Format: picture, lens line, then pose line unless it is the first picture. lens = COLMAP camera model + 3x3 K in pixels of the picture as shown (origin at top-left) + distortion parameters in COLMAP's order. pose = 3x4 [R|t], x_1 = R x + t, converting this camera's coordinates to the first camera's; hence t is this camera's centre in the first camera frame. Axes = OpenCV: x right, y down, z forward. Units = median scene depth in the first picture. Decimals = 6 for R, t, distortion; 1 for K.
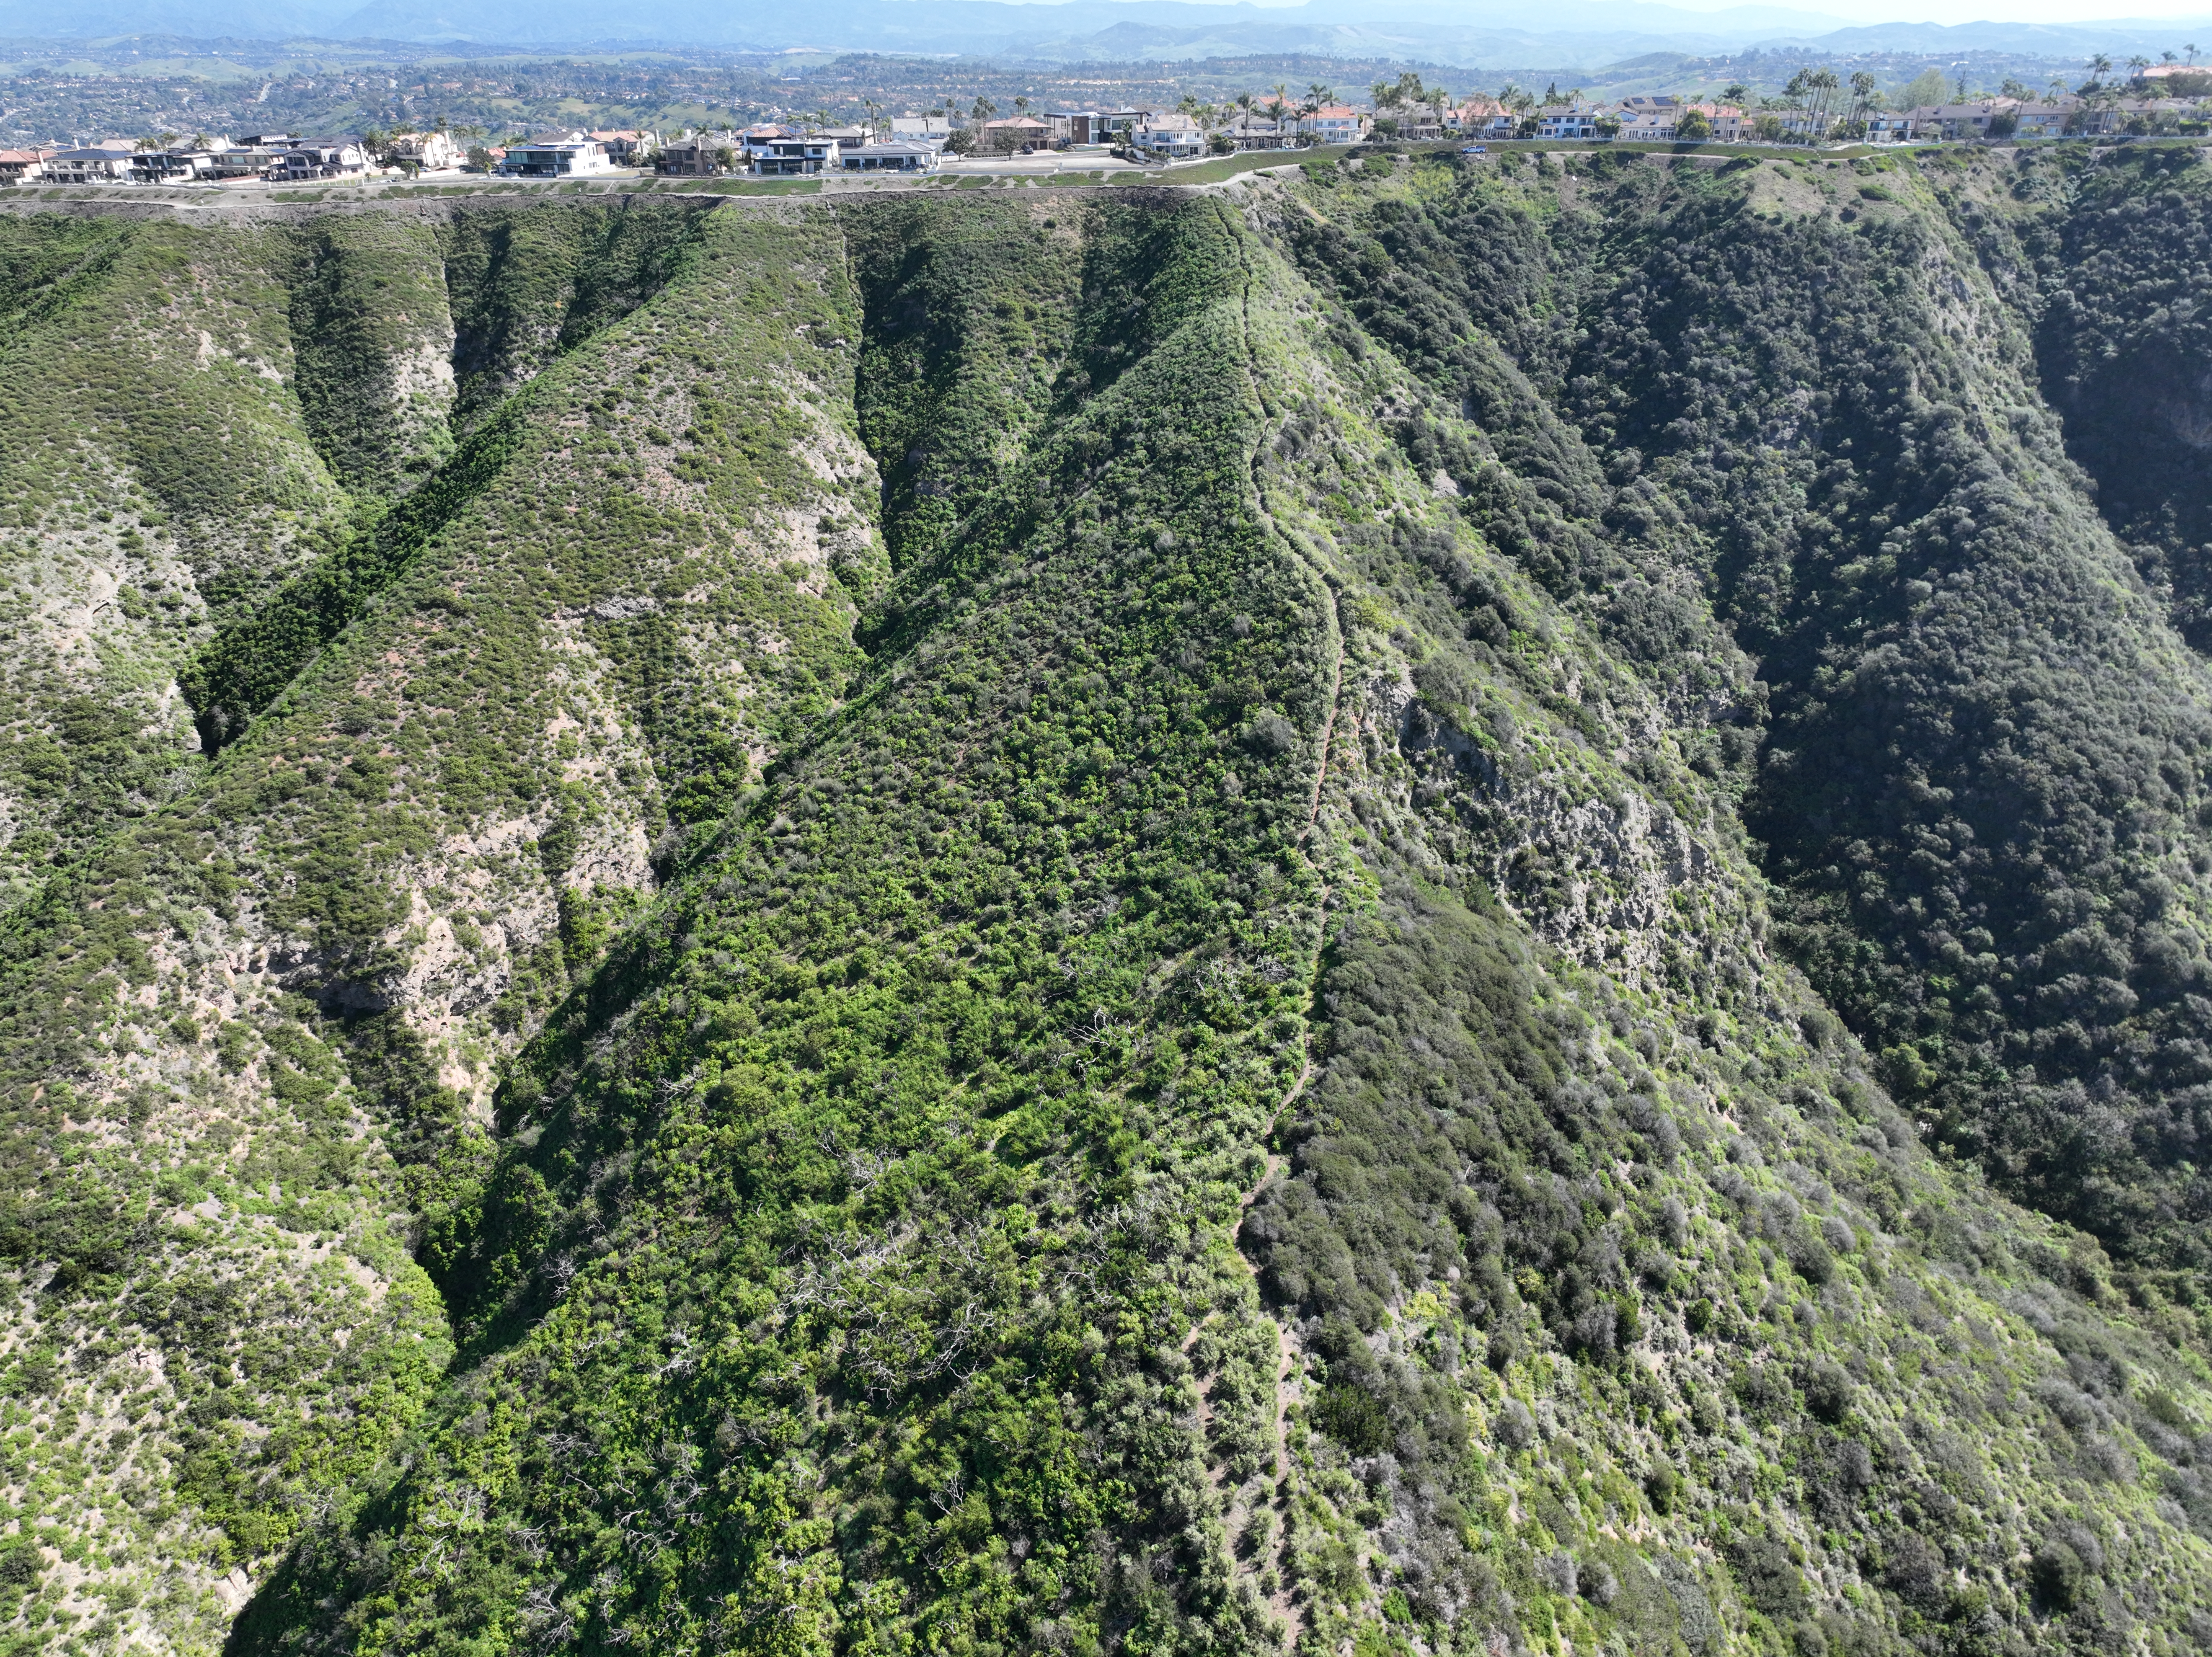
lens RADIAL K [[1548.3, 0, 1109.0], [0, 1548.3, 819.5], [0, 0, 1]] dist [-0.006389, 0.019631]
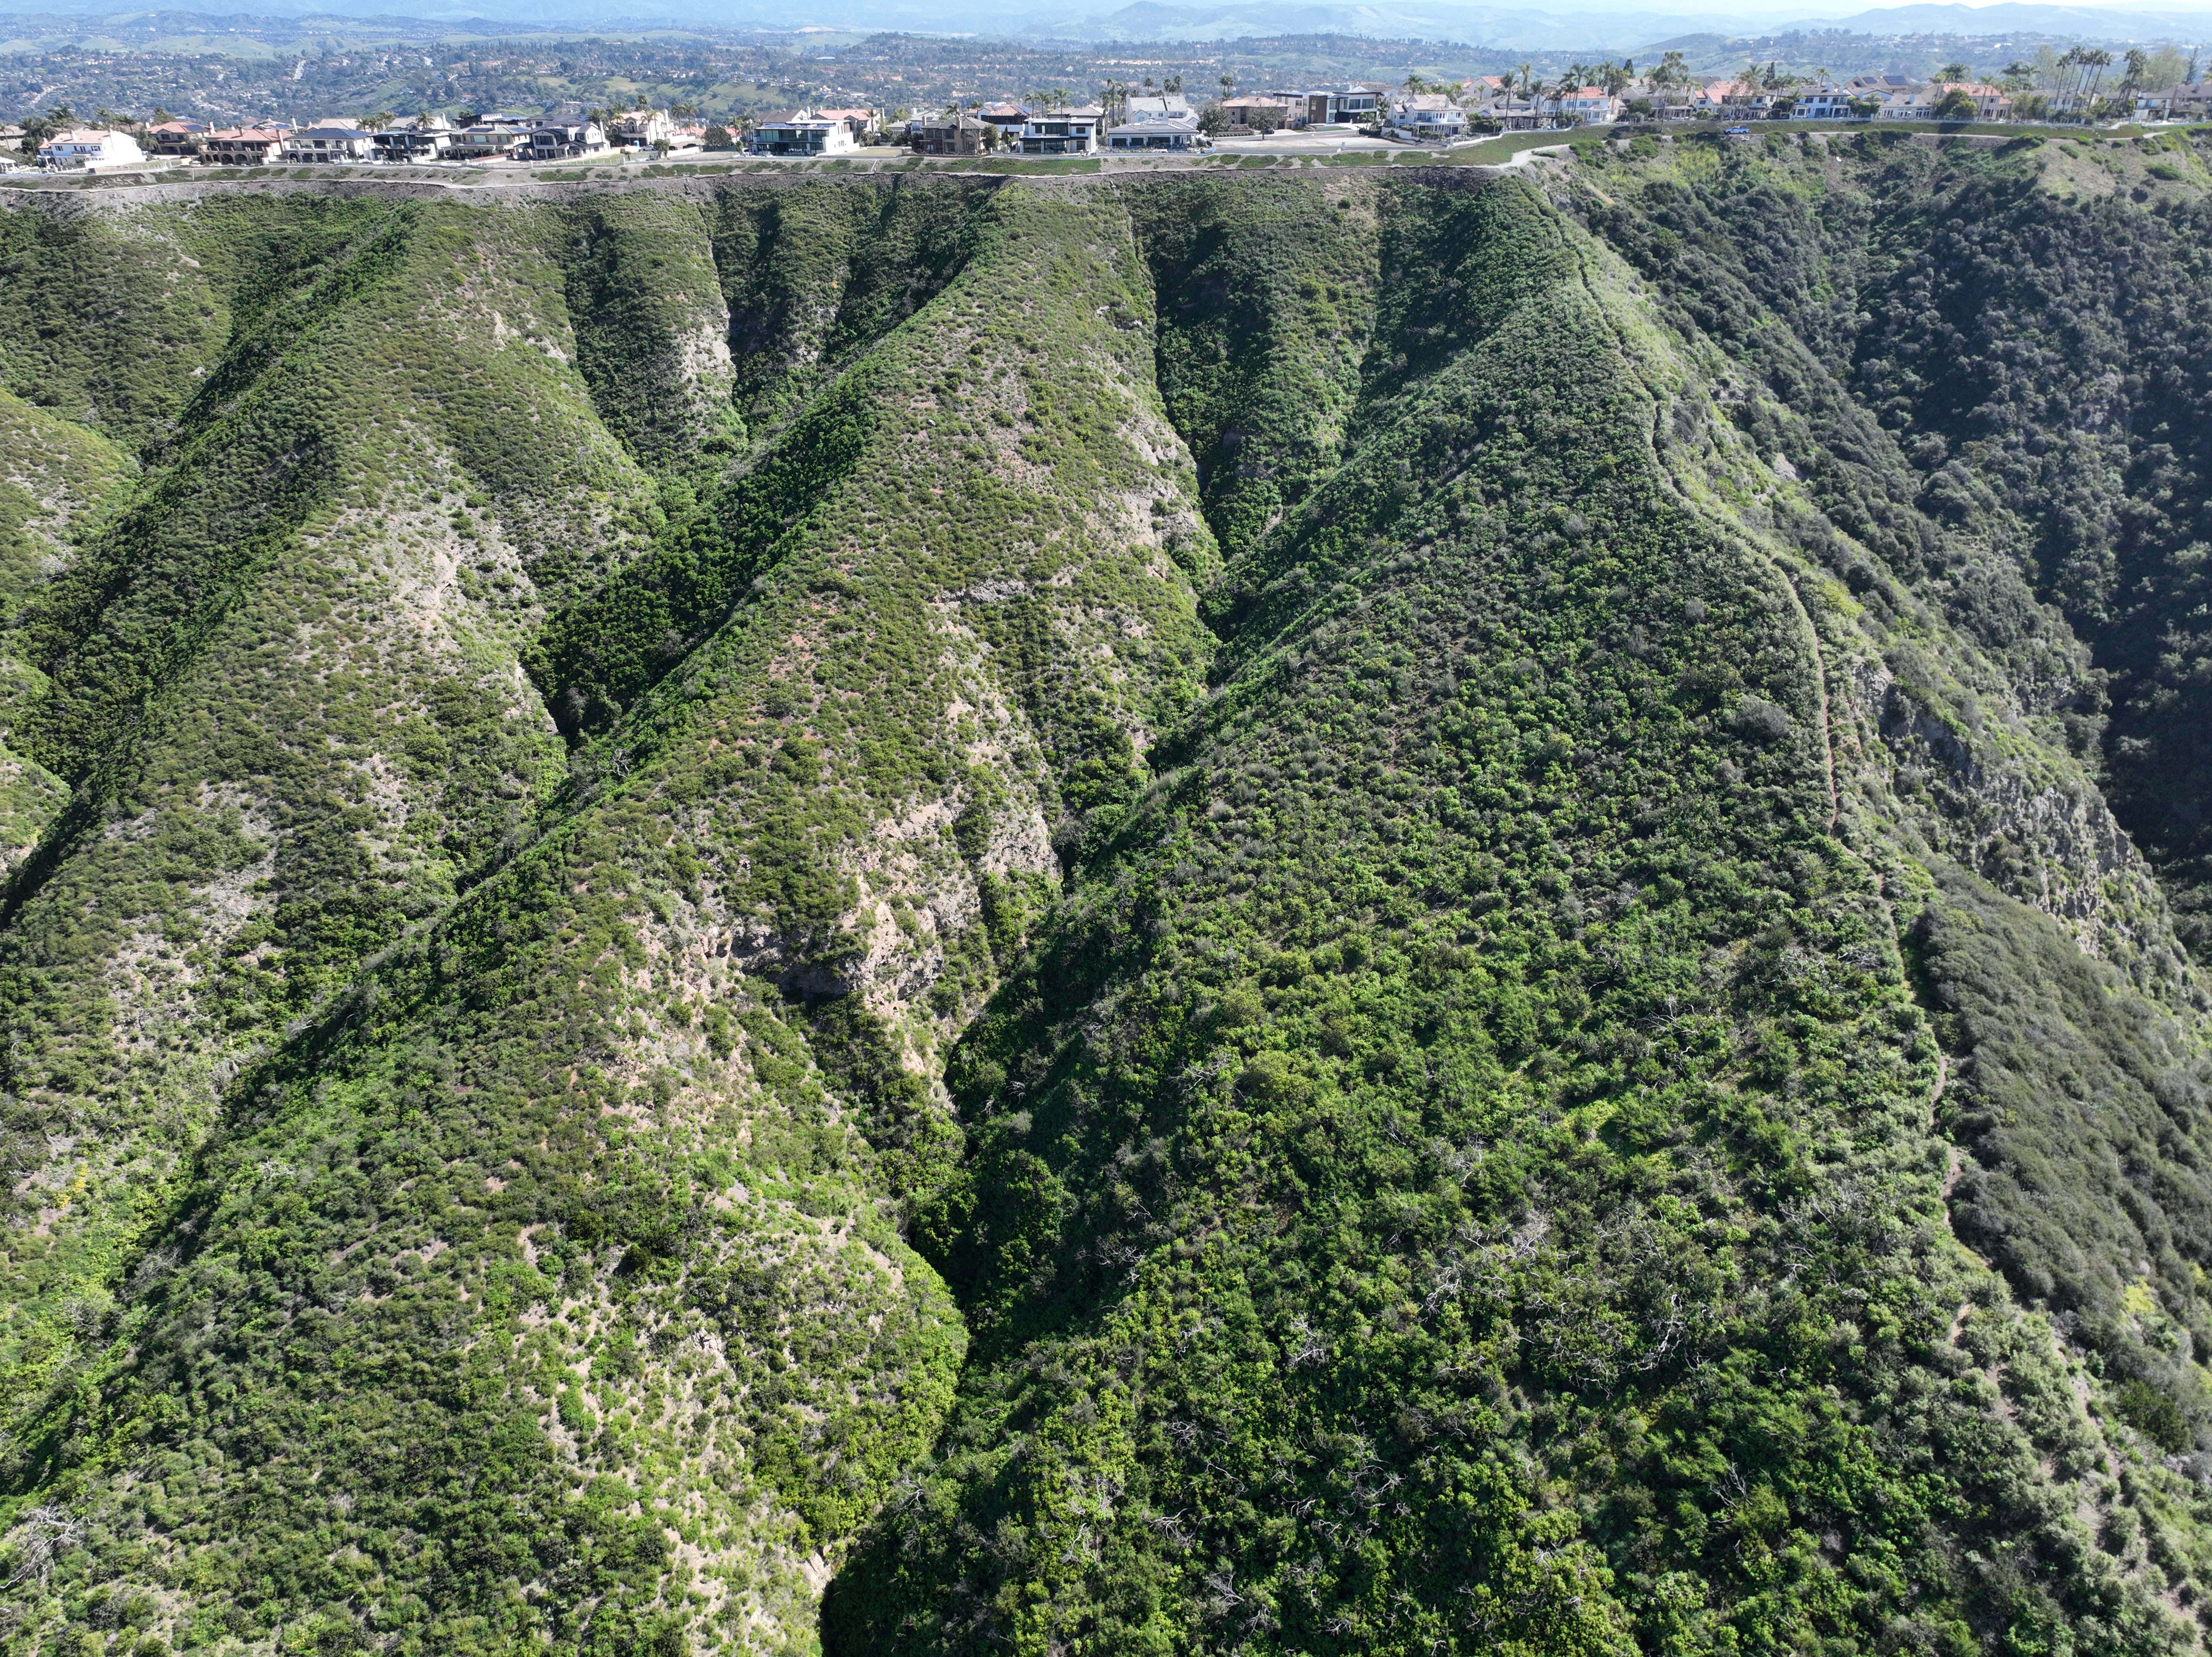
lens RADIAL K [[1548.3, 0, 1109.0], [0, 1548.3, 819.5], [0, 0, 1]] dist [-0.006389, 0.019631]
pose [[0.999989, 0.003709, -0.002709, -0.274199], [-0.003681, 0.999941, 0.010171, -0.000267], [0.002747, -0.010161, 0.999945, 0.005779]]
